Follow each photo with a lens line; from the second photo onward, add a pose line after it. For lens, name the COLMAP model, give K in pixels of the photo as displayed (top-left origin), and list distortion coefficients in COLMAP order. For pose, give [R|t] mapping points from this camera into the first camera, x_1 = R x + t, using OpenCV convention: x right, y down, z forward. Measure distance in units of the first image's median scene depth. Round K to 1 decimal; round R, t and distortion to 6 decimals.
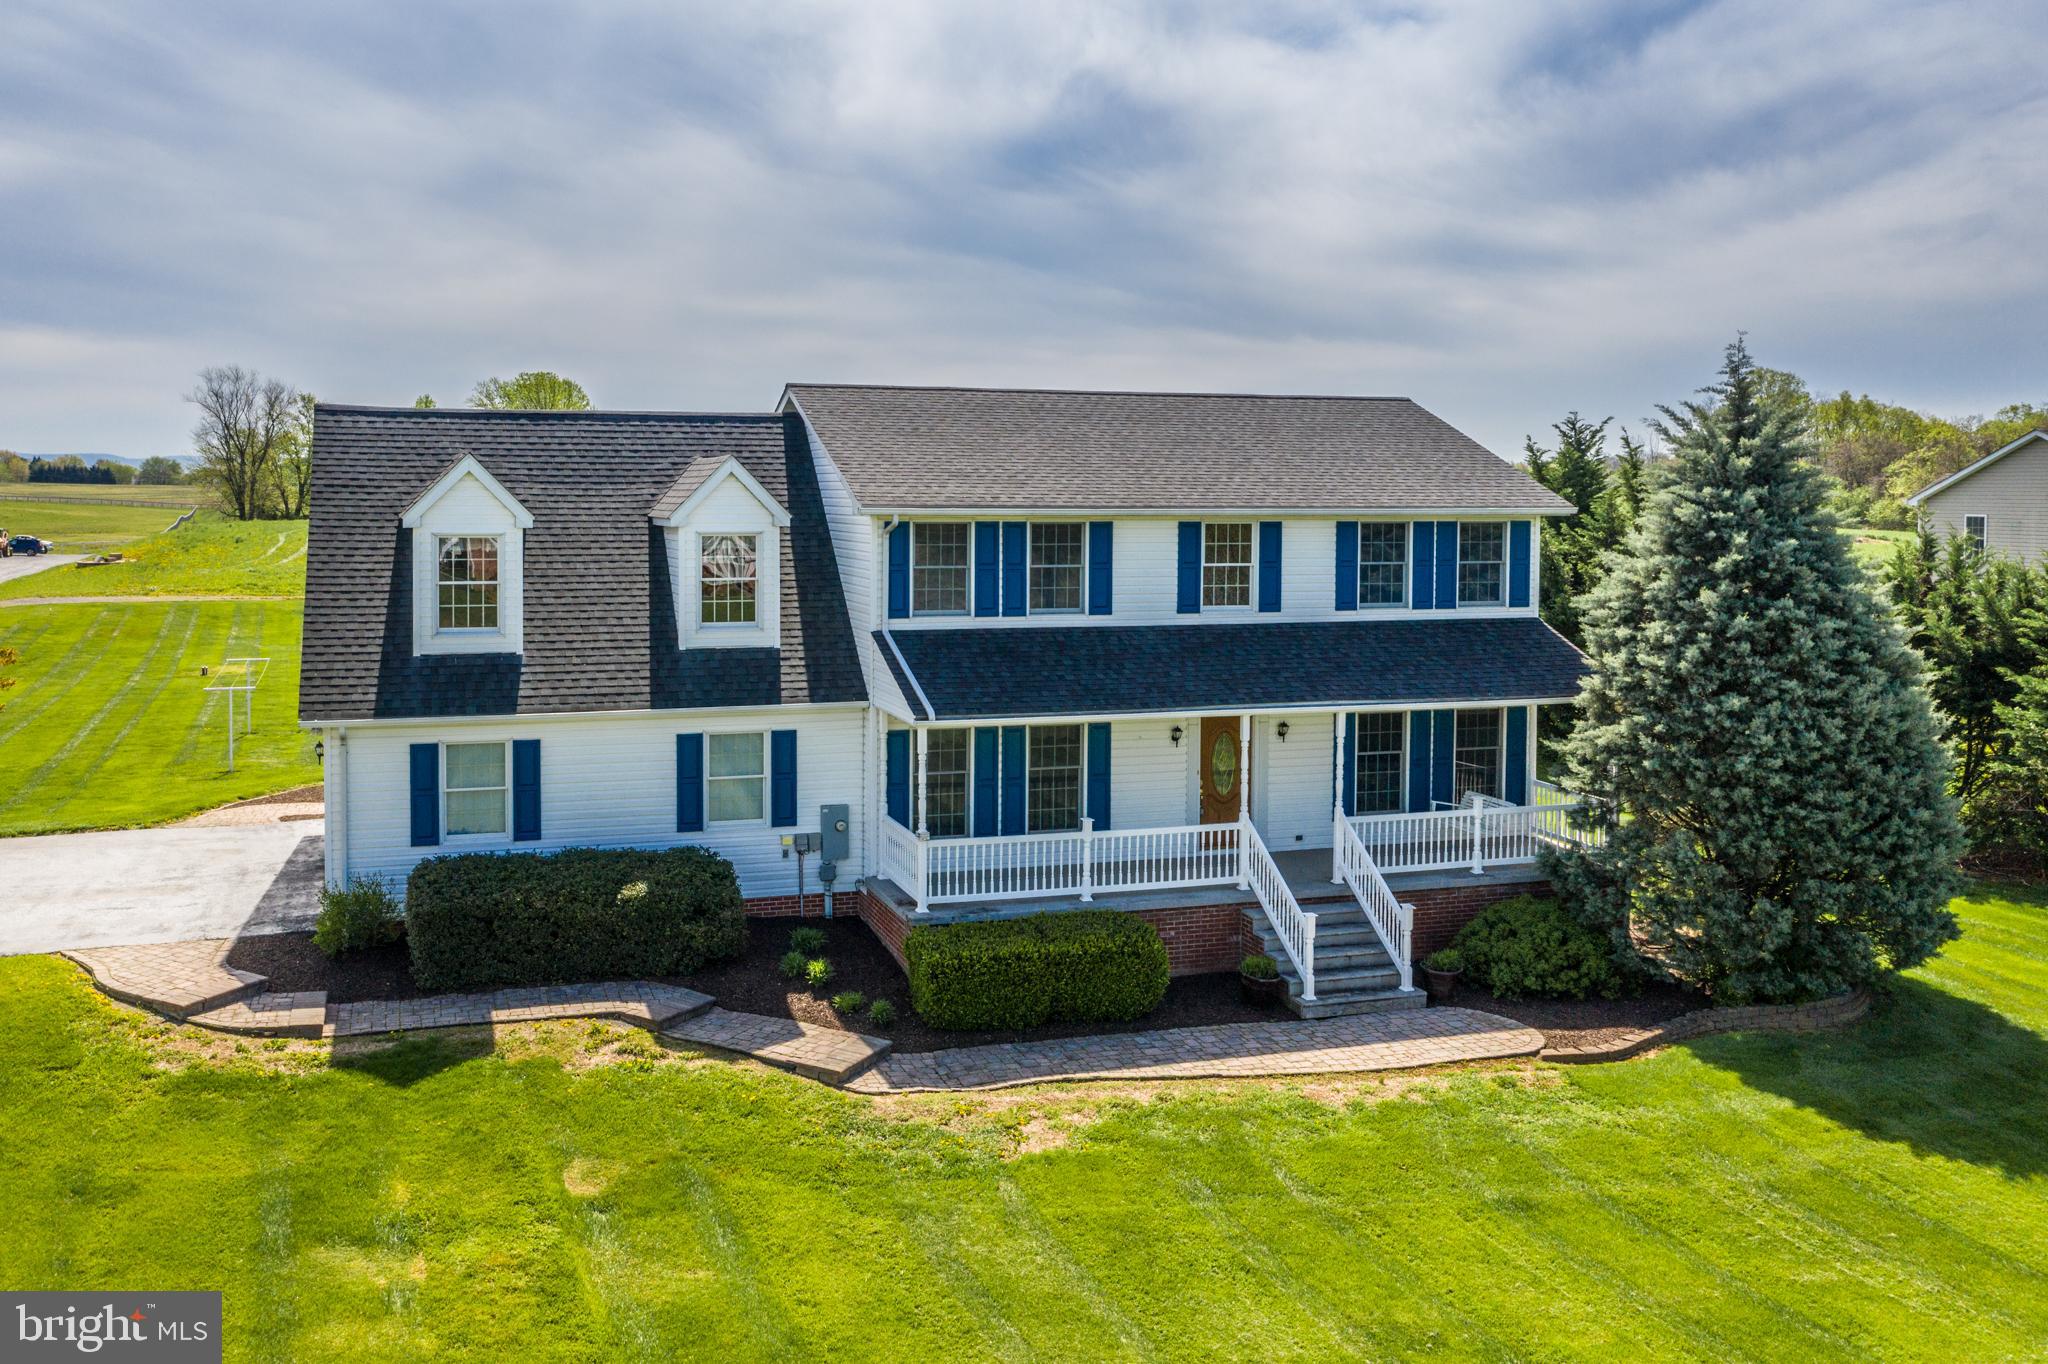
lens RADIAL K [[1585.2, 0, 1023.3], [0, 1585.2, 572.6], [0, 0, 1]] dist [-0.010291, 0.006307]
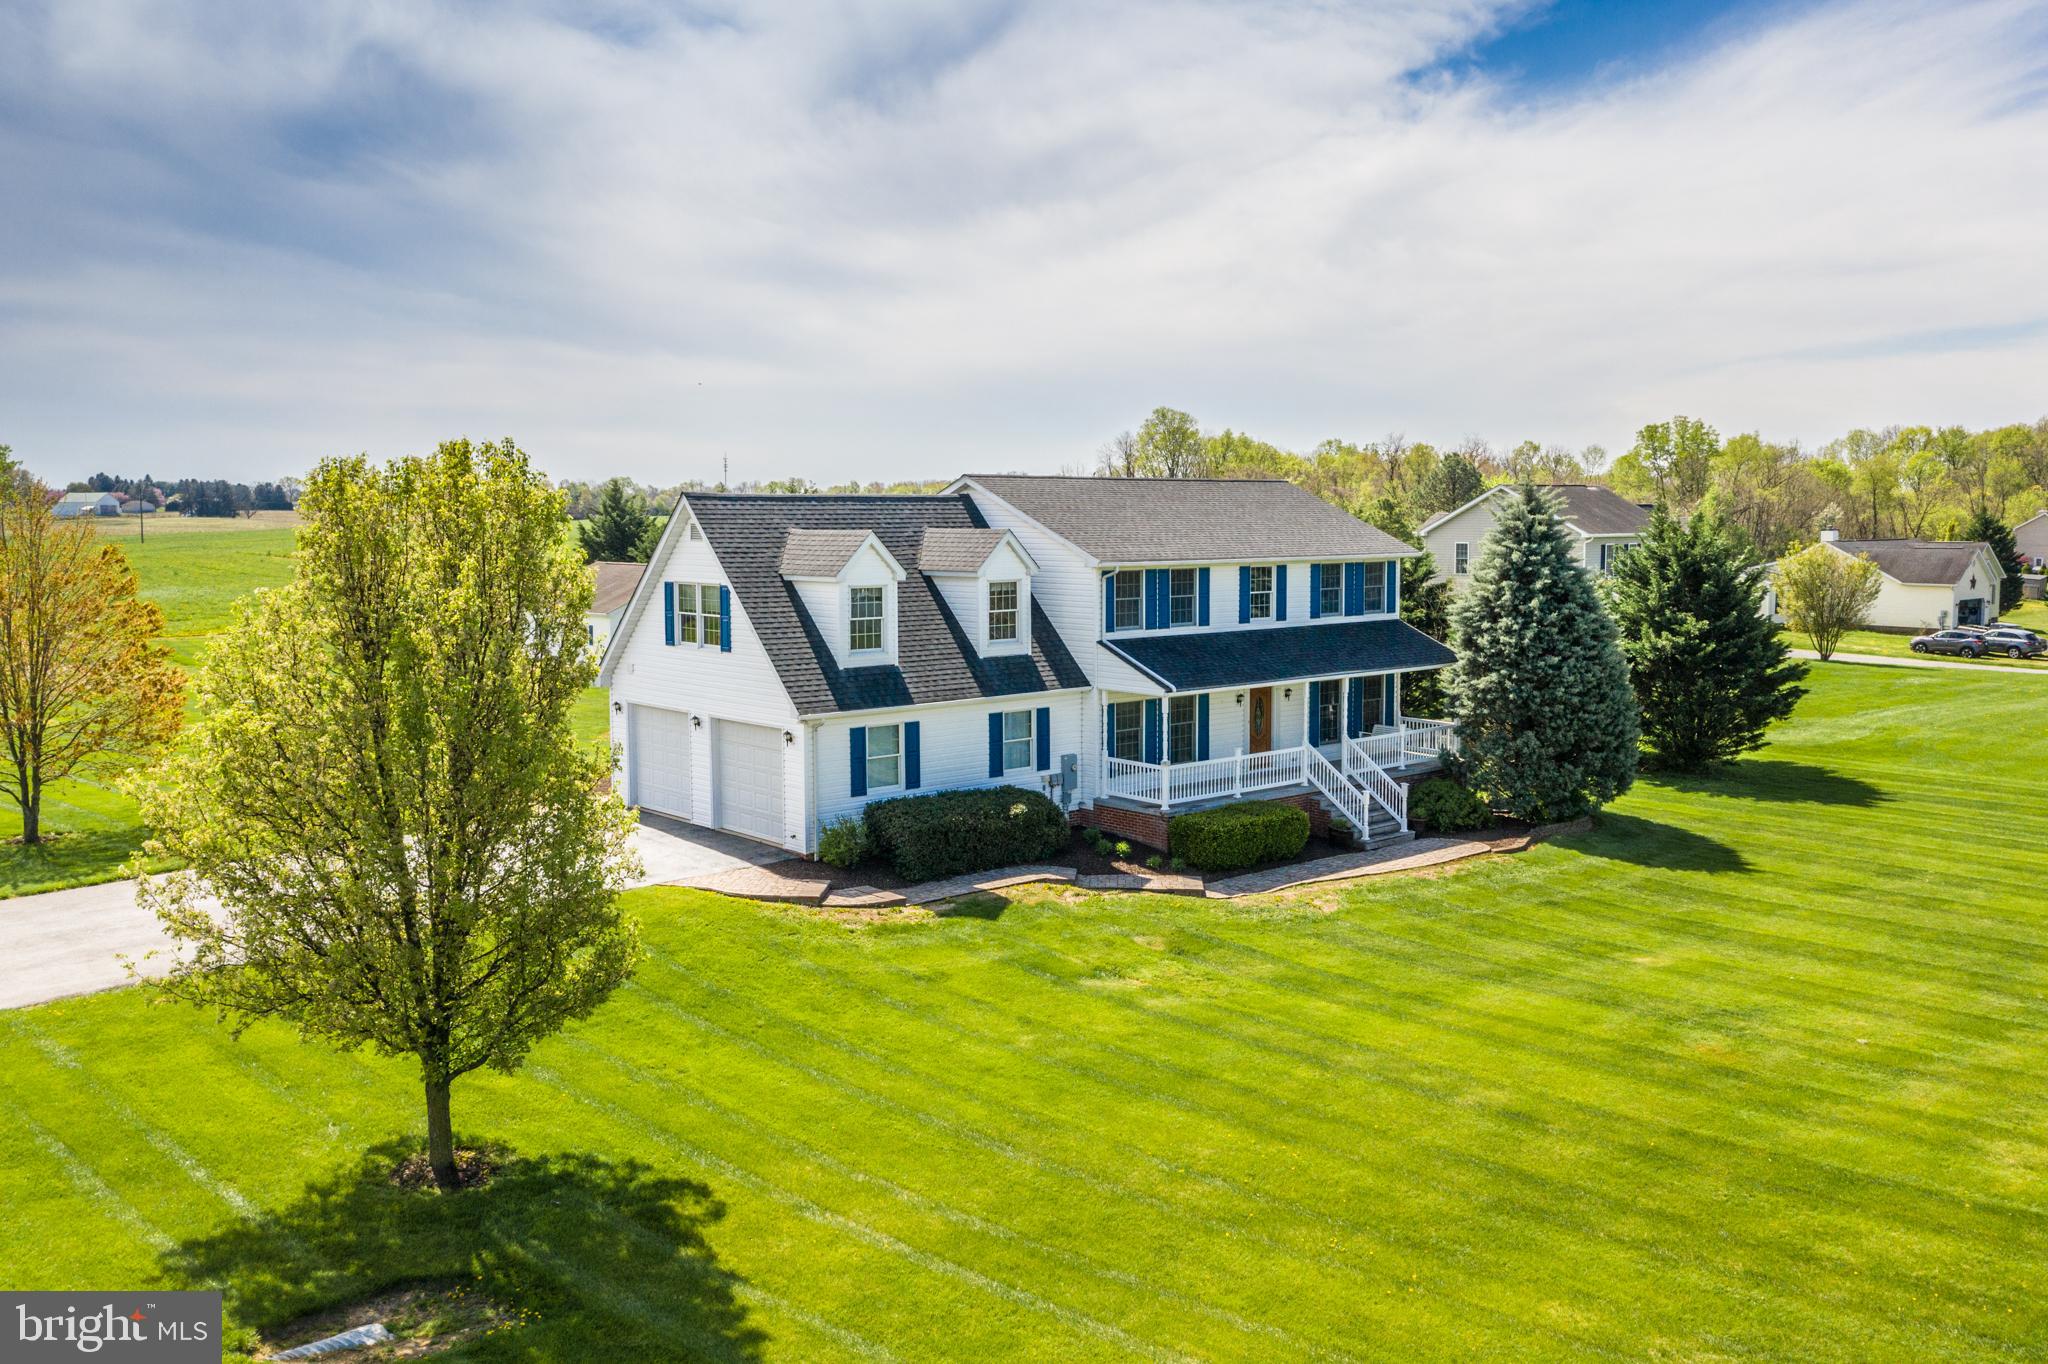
lens RADIAL K [[1710.8, 0, 1024.0], [0, 1710.8, 682.0], [0, 0, 1]] dist [-0.000292, -0.001931]
pose [[0.899344, -0.048653, 0.434527, -0.902578], [0.027364, 0.998105, 0.055120, -0.017768], [-0.436385, -0.037682, 0.898971, -0.490259]]
